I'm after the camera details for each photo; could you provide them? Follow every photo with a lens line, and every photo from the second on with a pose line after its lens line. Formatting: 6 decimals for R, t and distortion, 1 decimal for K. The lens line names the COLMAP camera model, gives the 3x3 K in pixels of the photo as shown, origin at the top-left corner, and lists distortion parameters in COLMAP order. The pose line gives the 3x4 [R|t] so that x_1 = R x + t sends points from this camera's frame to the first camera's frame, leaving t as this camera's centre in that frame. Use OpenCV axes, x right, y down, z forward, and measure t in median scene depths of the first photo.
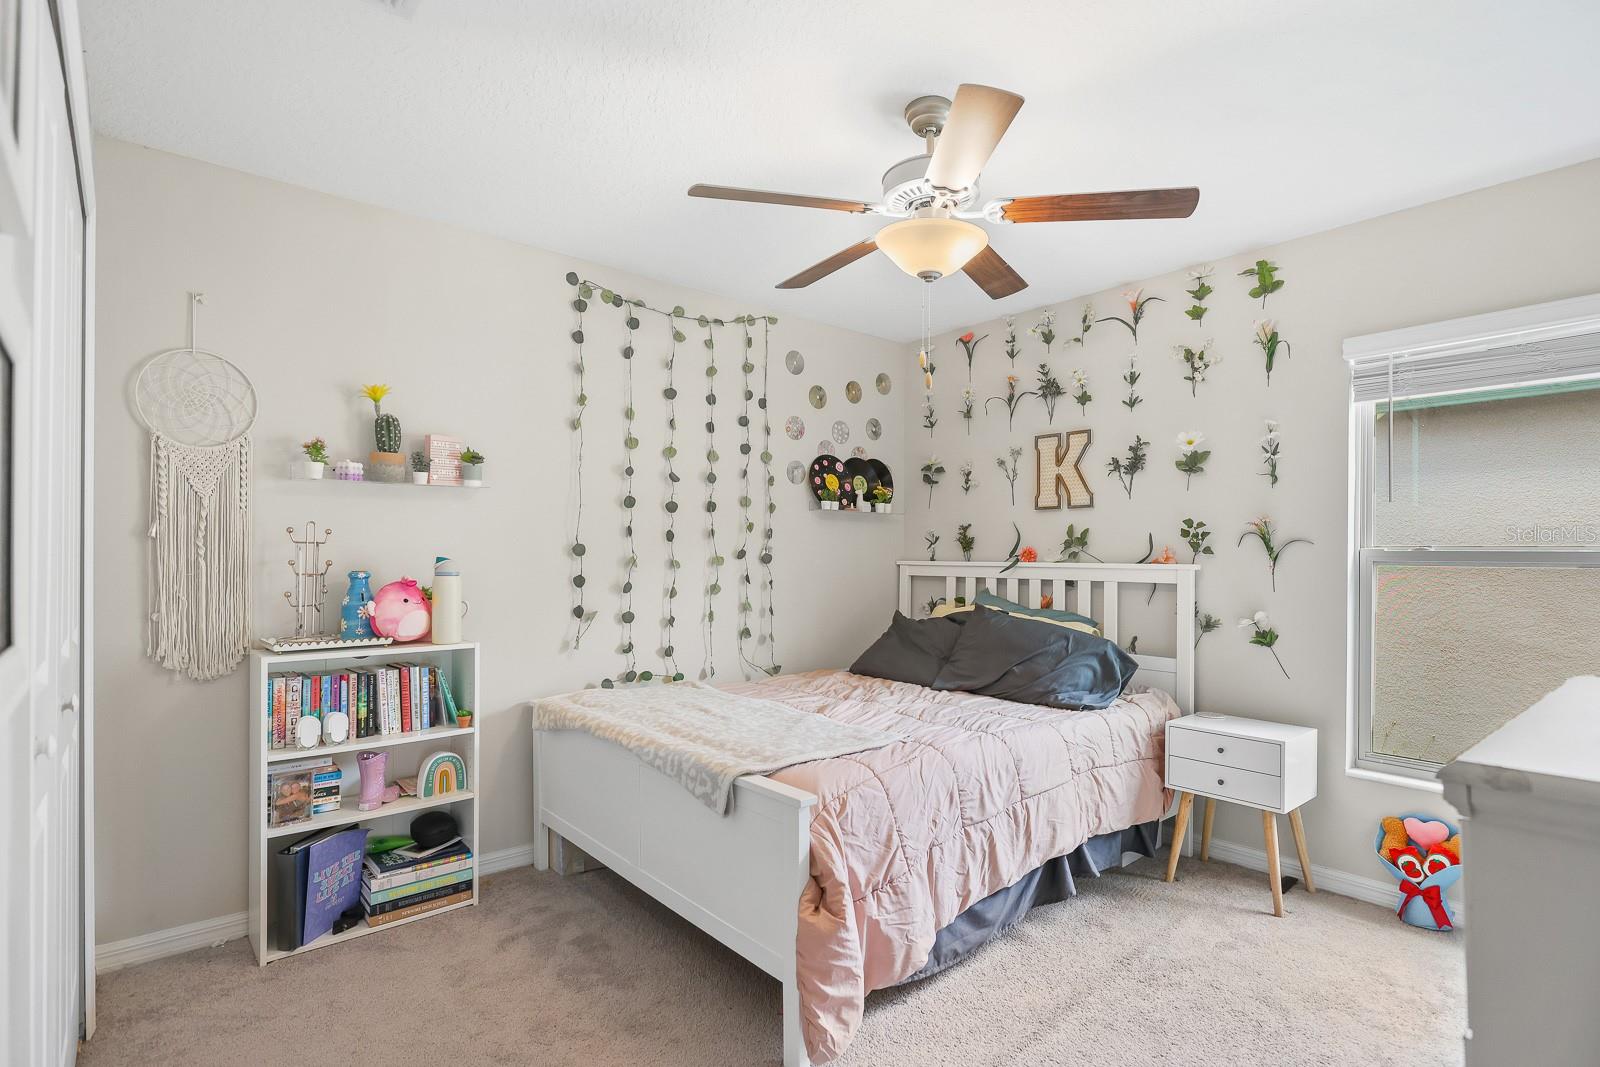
lens RADIAL K [[804.0, 0, 801.8], [0, 804.0, 571.4], [0, 0, 1]] dist [-0.000166, 0.000047]
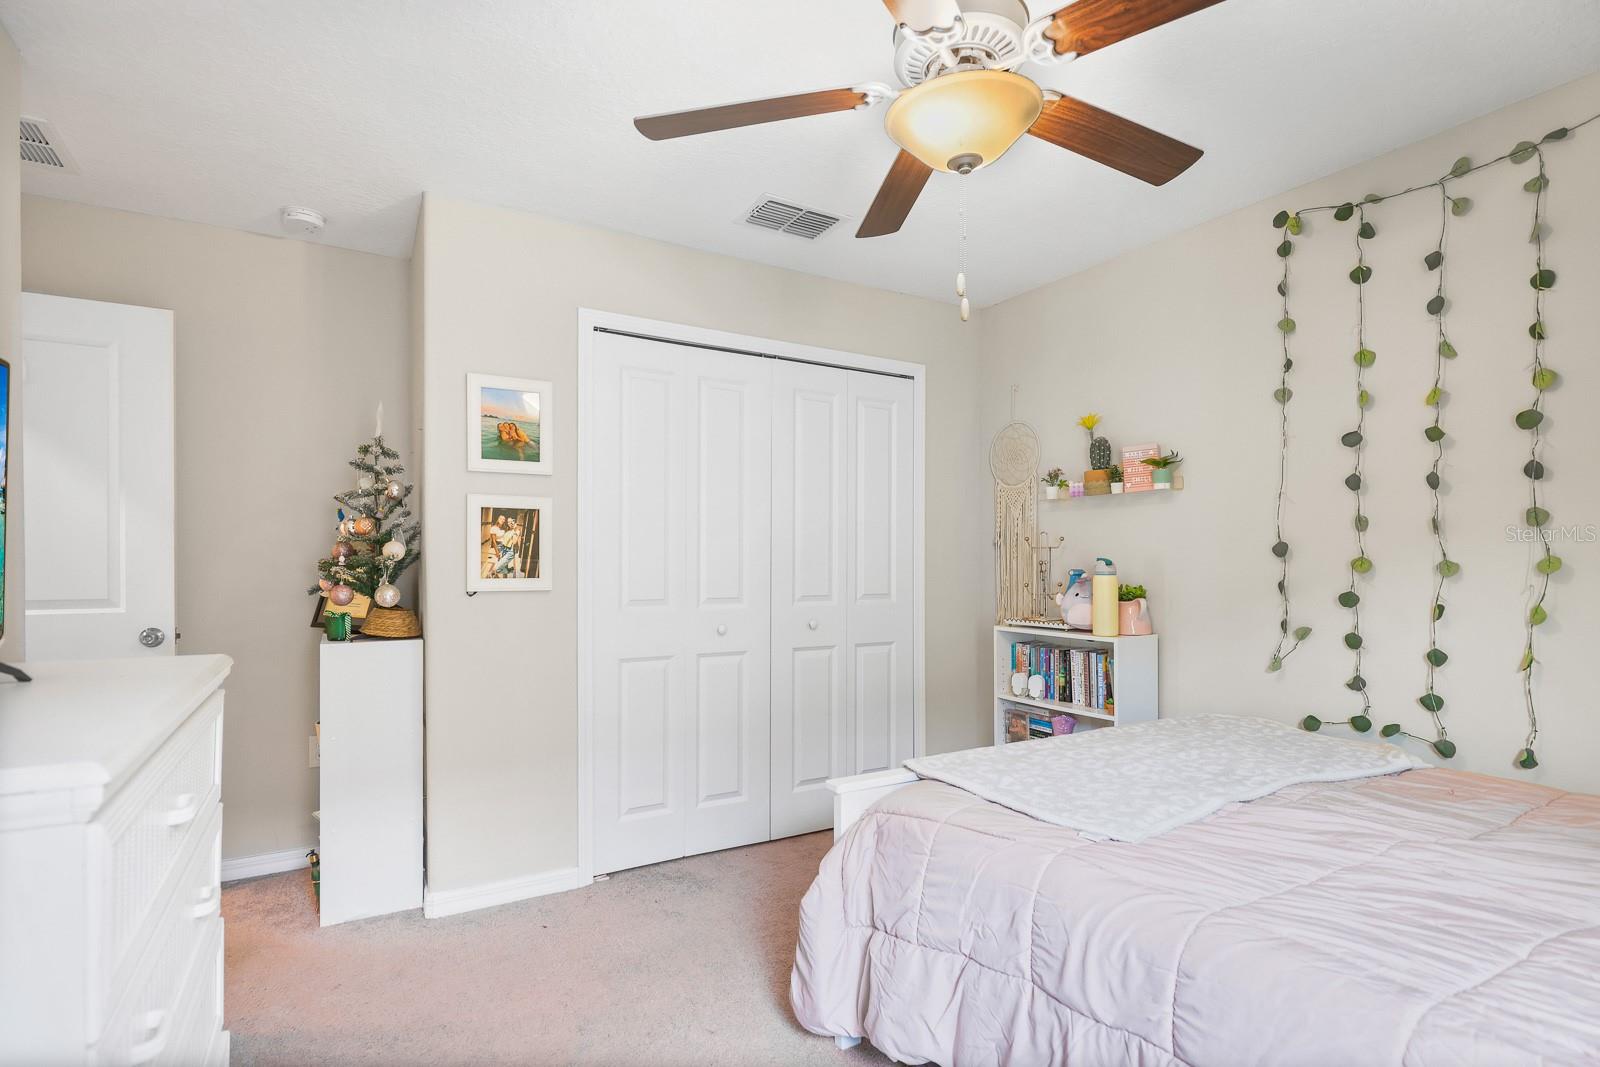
lens RADIAL K [[764.7, 0, 800.4], [0, 764.7, 543.0], [0, 0, 1]] dist [0.001442, -0.000482]
pose [[-0.179707, -0.014980, -0.983606, 0.656924], [-0.009465, 0.999864, -0.013499, -0.019785], [0.983675, 0.006884, -0.179824, 0.752191]]
